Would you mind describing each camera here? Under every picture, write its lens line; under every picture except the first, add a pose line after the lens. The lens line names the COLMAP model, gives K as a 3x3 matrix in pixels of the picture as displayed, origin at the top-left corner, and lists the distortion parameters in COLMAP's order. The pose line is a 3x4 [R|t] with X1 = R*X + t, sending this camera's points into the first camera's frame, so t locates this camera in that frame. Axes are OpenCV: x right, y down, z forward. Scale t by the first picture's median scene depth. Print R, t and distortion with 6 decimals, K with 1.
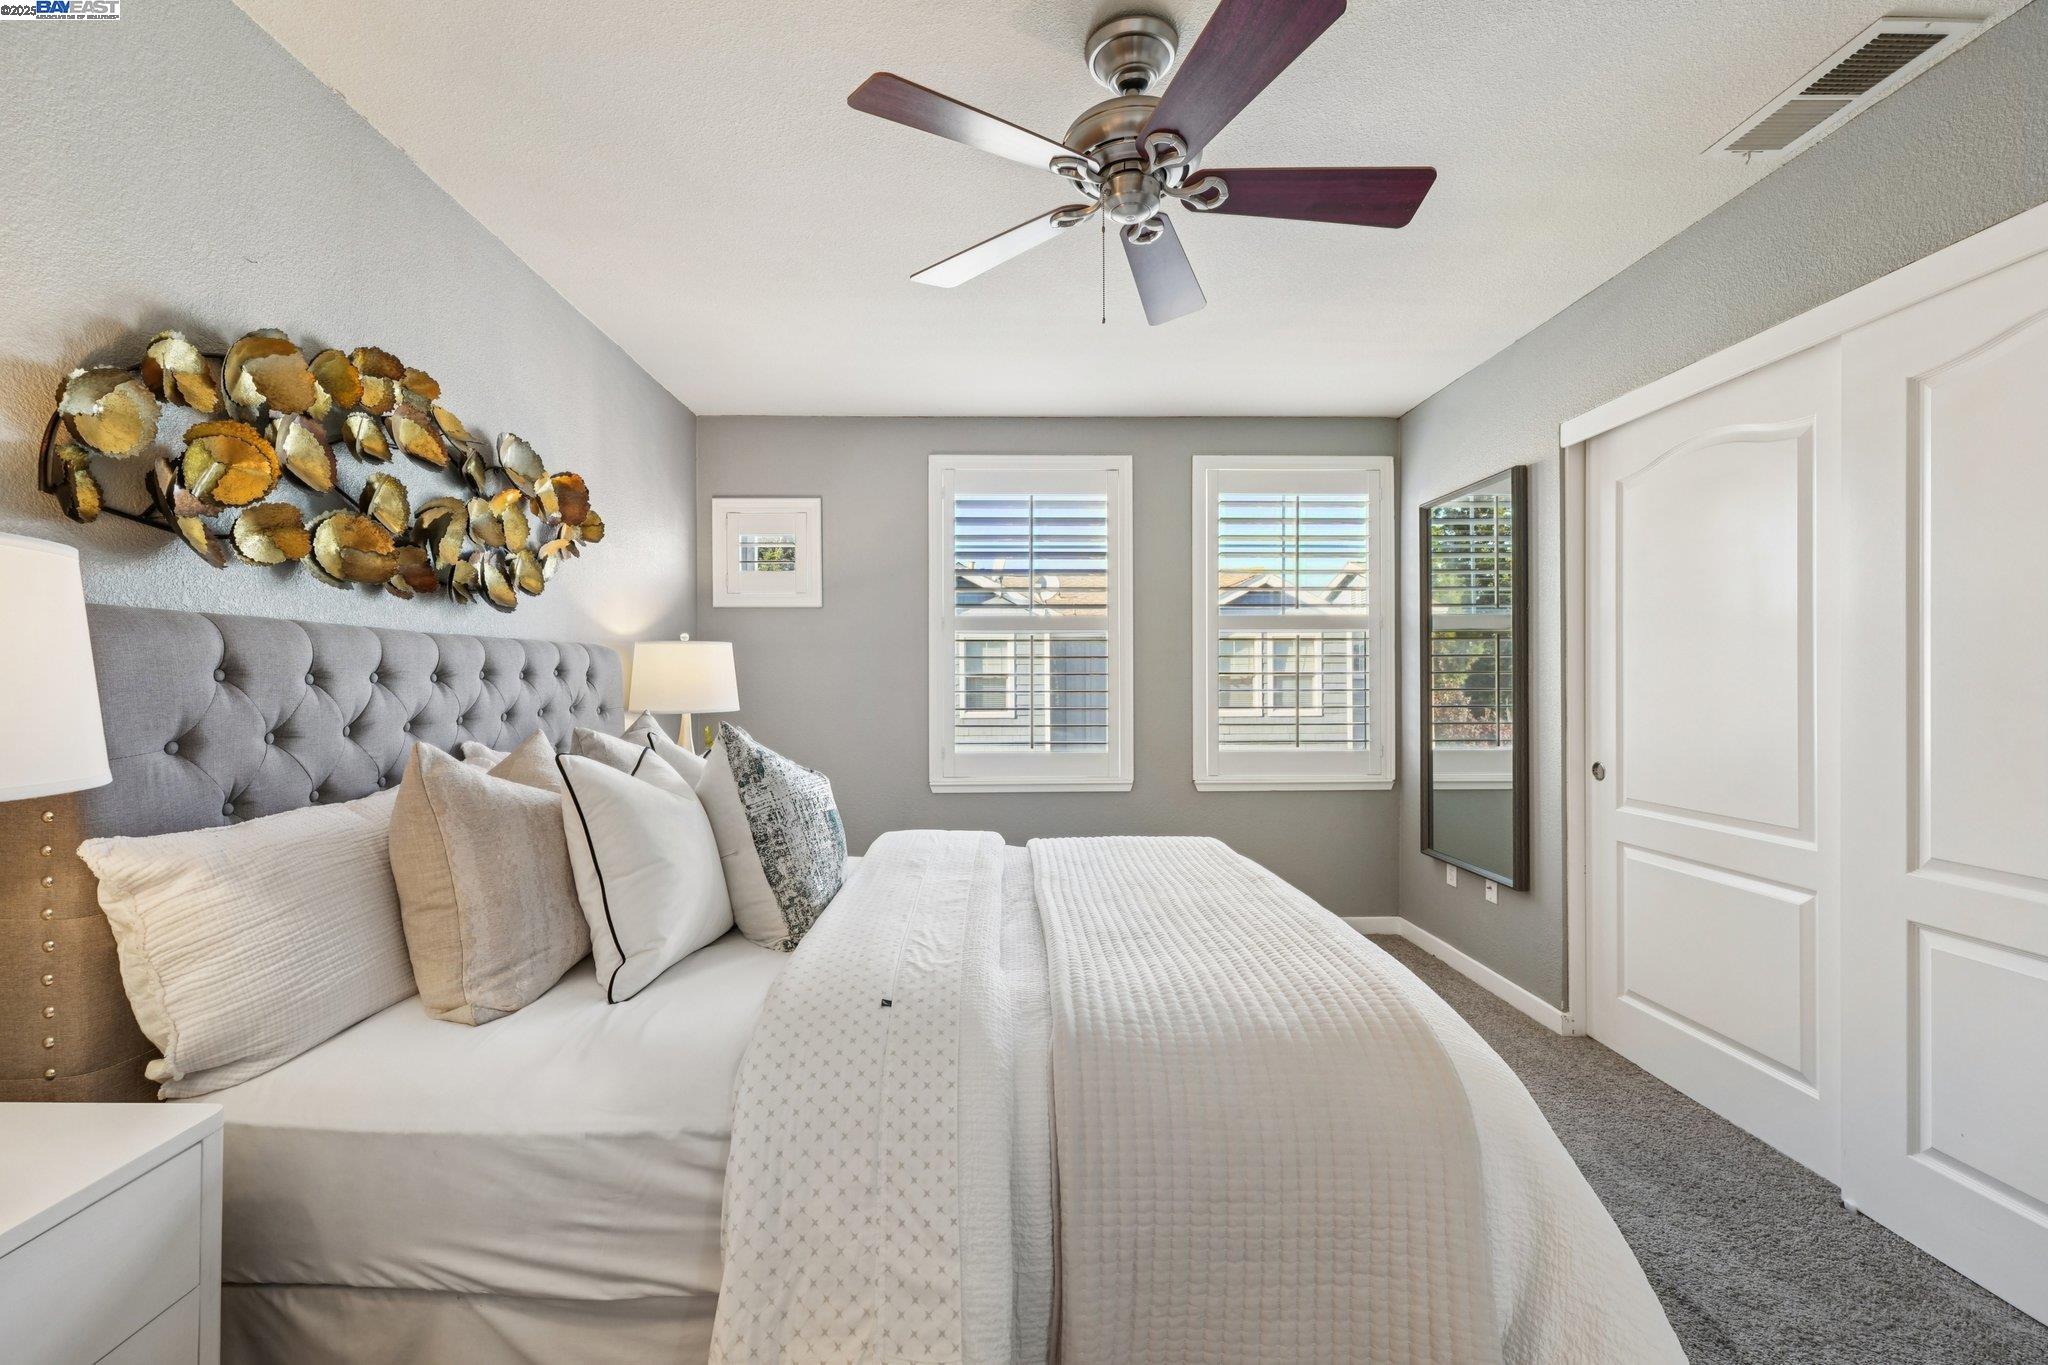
lens RADIAL K [[817.4, 0, 1012.5], [0, 817.4, 683.6], [0, 0, 1]] dist [0.000603, -0.000374]
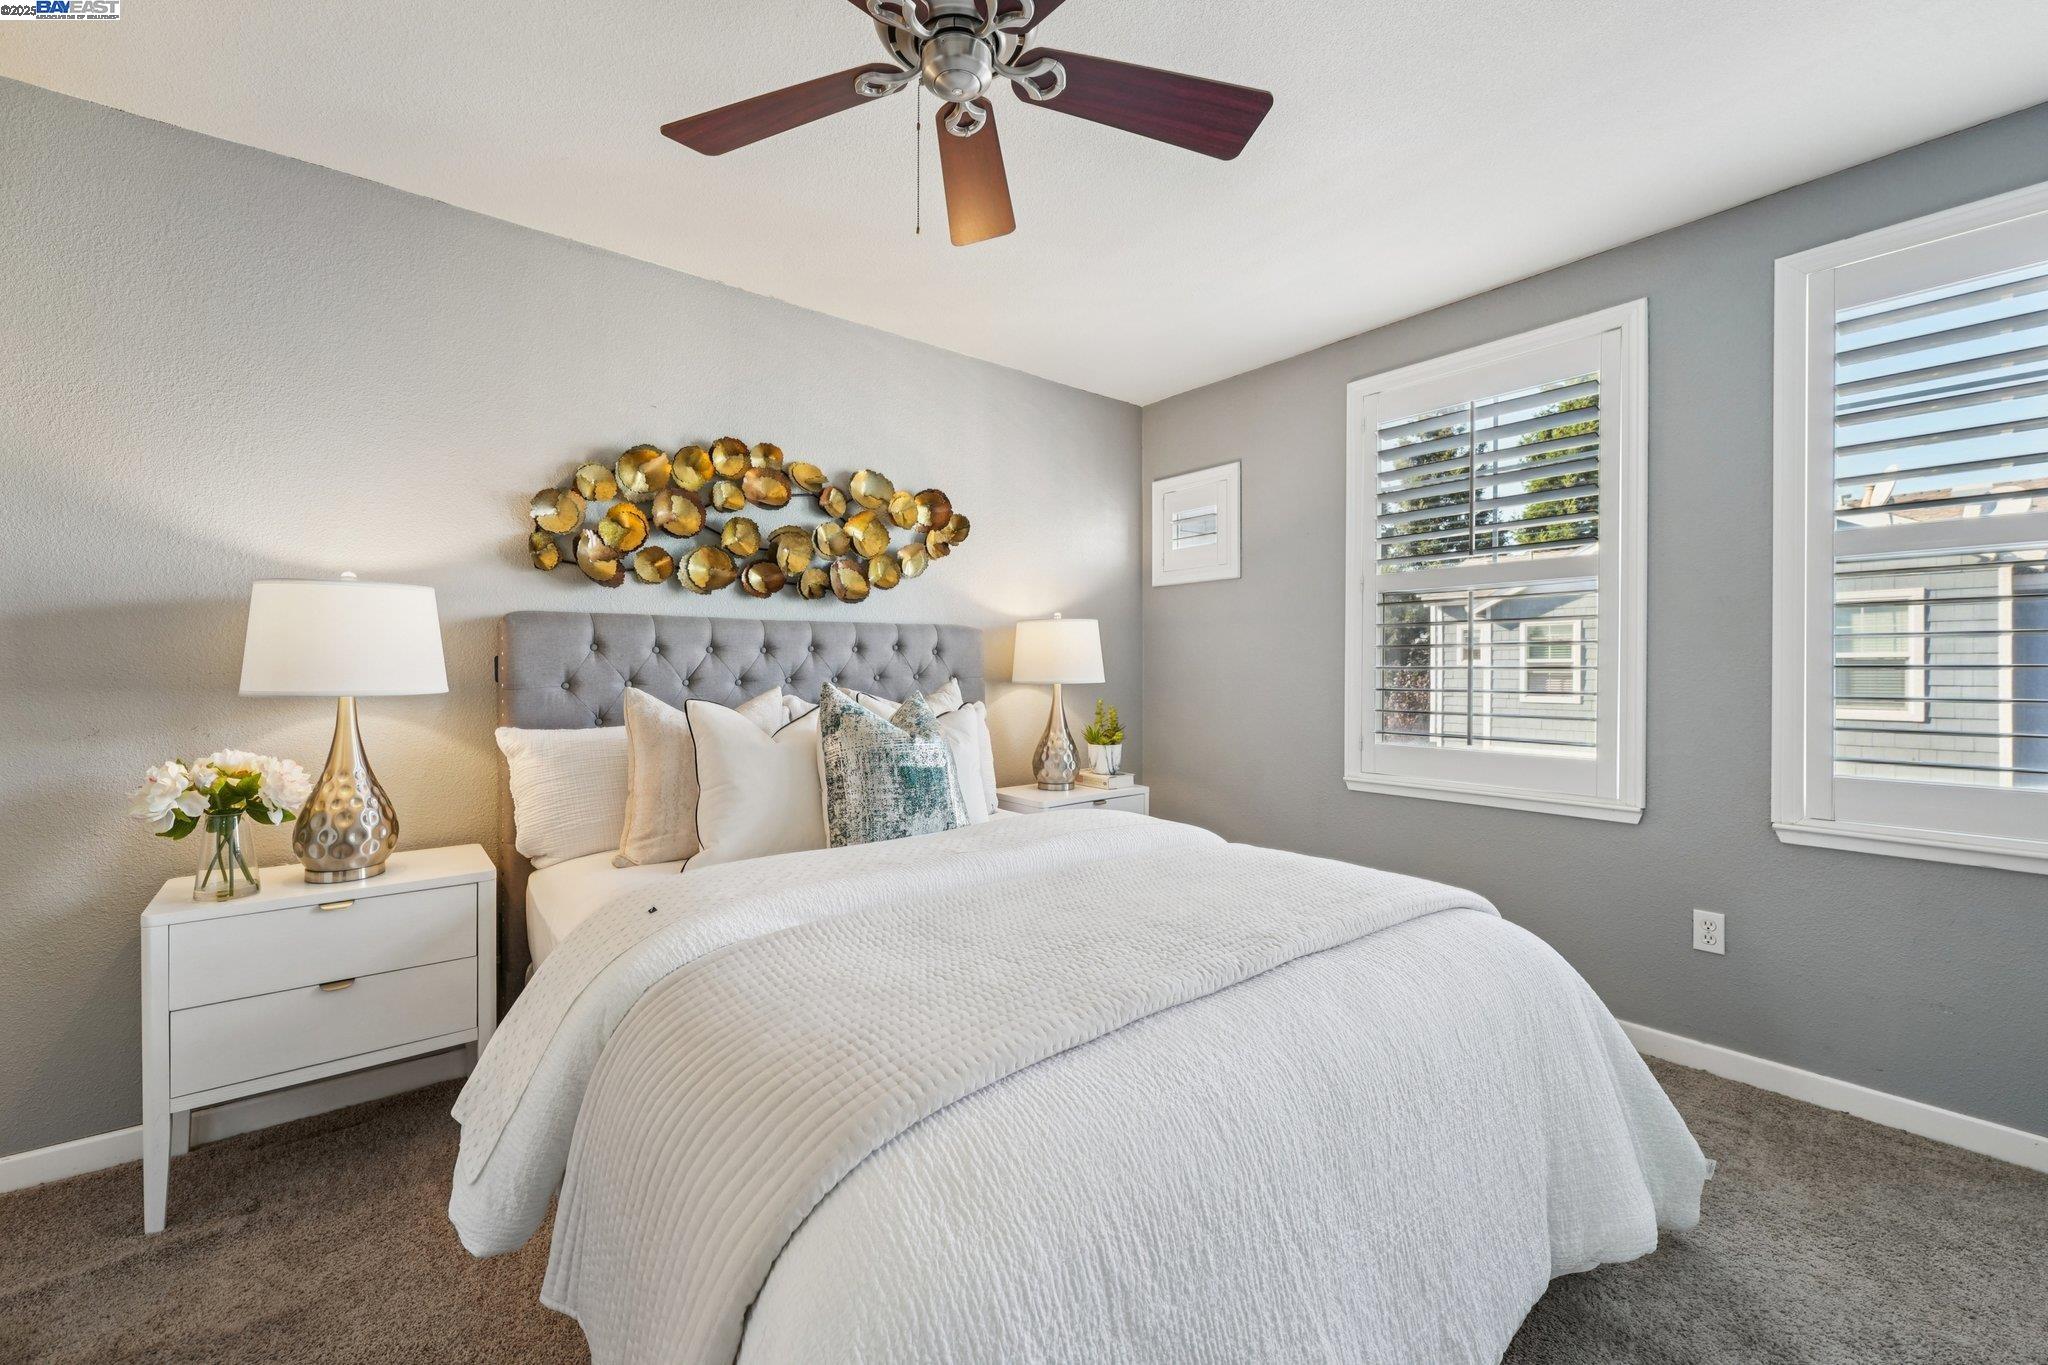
lens RADIAL K [[817.4, 0, 1007.6], [0, 817.4, 672.8], [0, 0, 1]] dist [0.000603, -0.000374]
pose [[0.606380, 0.007274, -0.795142, 0.598726], [-0.003271, 0.999973, 0.006653, 0.018409], [0.795168, -0.001434, 0.606387, 0.371393]]
